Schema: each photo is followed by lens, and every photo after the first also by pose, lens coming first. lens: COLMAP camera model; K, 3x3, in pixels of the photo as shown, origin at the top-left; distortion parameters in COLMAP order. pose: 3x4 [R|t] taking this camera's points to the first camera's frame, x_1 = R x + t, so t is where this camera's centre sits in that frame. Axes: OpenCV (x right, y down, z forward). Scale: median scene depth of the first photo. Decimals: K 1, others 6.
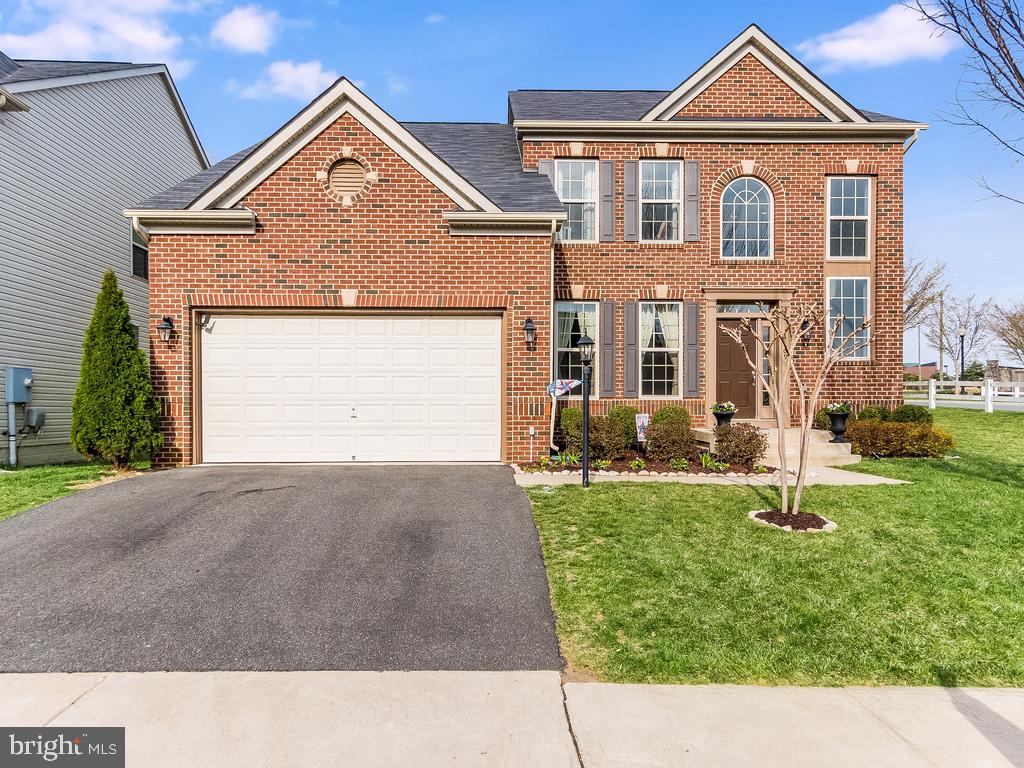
lens RADIAL K [[662.9, 0, 497.7], [0, 662.9, 411.3], [0, 0, 1]] dist [0.002821, -0.003612]
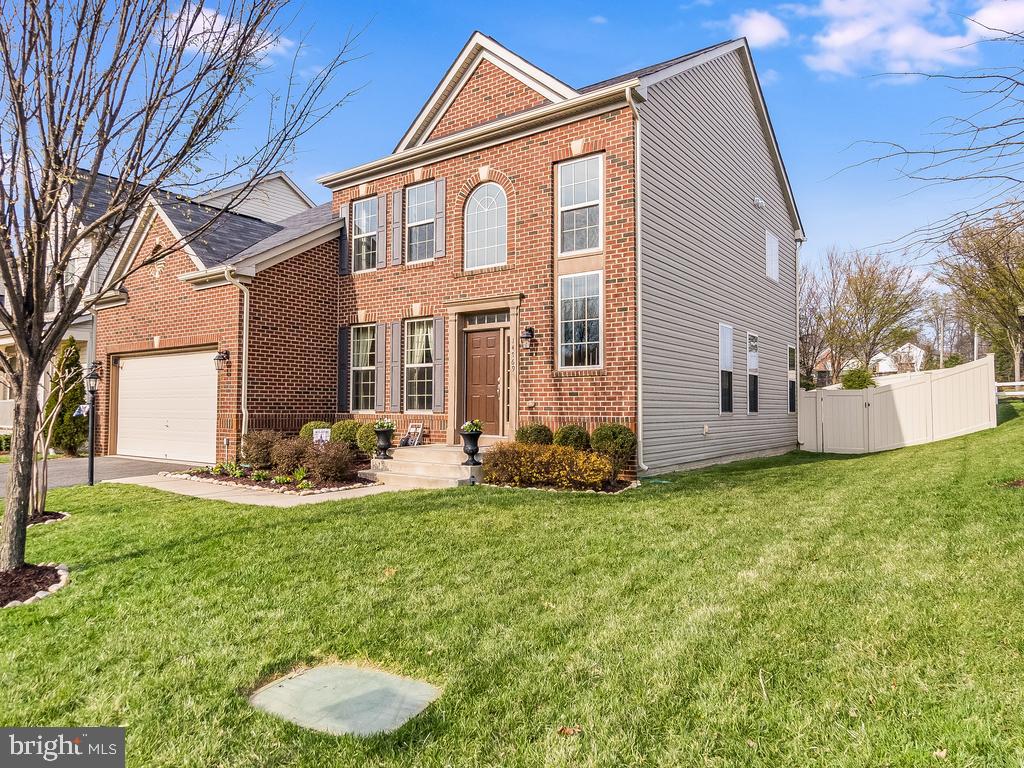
lens RADIAL K [[662.9, 0, 508.4], [0, 662.9, 384.5], [0, 0, 1]] dist [0.002821, -0.003612]
pose [[0.800235, -0.019476, -0.599370, 0.978473], [-0.003405, 0.999309, -0.037018, -0.026425], [0.599677, 0.031663, 0.799616, 0.263476]]
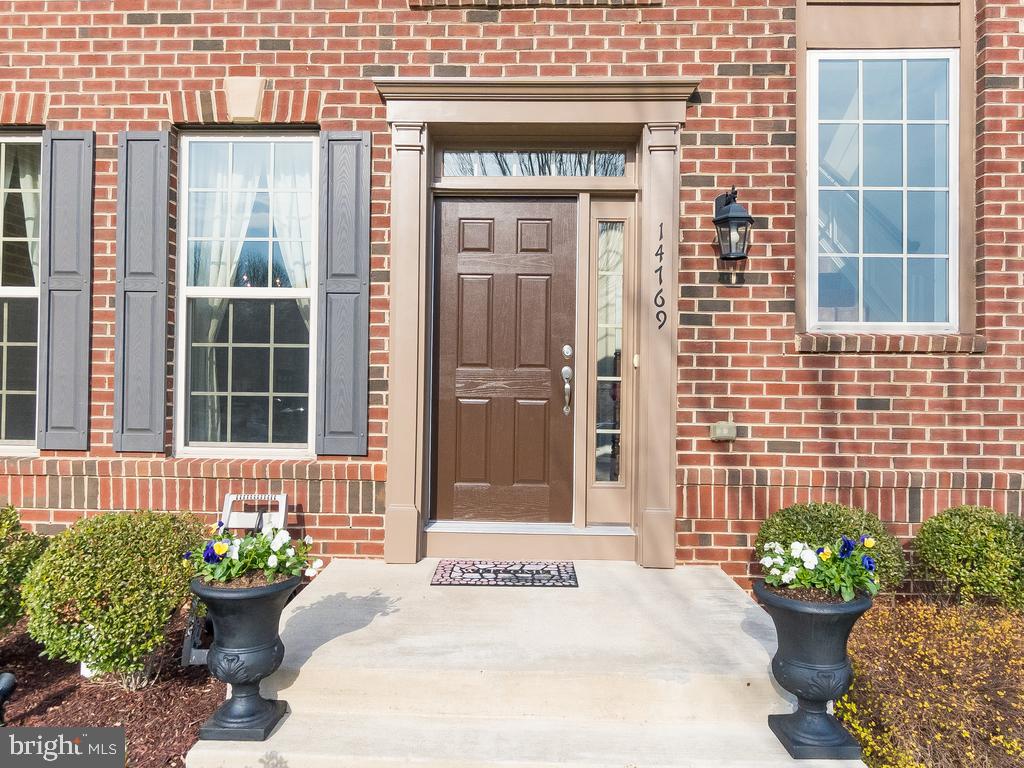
lens RADIAL K [[662.9, 0, 514.0], [0, 662.9, 388.0], [0, 0, 1]] dist [0.002821, -0.003612]
pose [[0.999129, 0.011020, -0.040238, 0.382048], [-0.011570, 0.999843, -0.013456, -0.047531], [0.040084, 0.013910, 0.999100, 0.708338]]
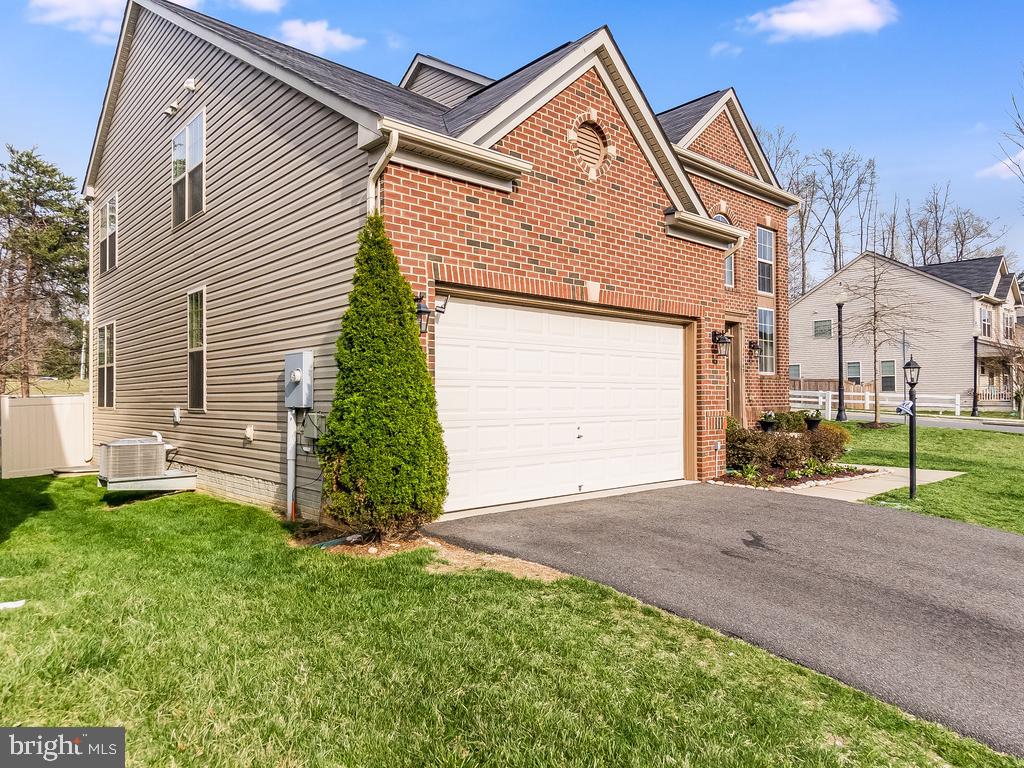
lens RADIAL K [[662.9, 0, 509.8], [0, 662.9, 389.0], [0, 0, 1]] dist [0.002821, -0.003612]
pose [[0.773788, 0.008011, 0.633394, -0.645522], [0.004940, 0.999813, -0.018681, -0.029174], [-0.633425, 0.017584, 0.773604, 0.342393]]
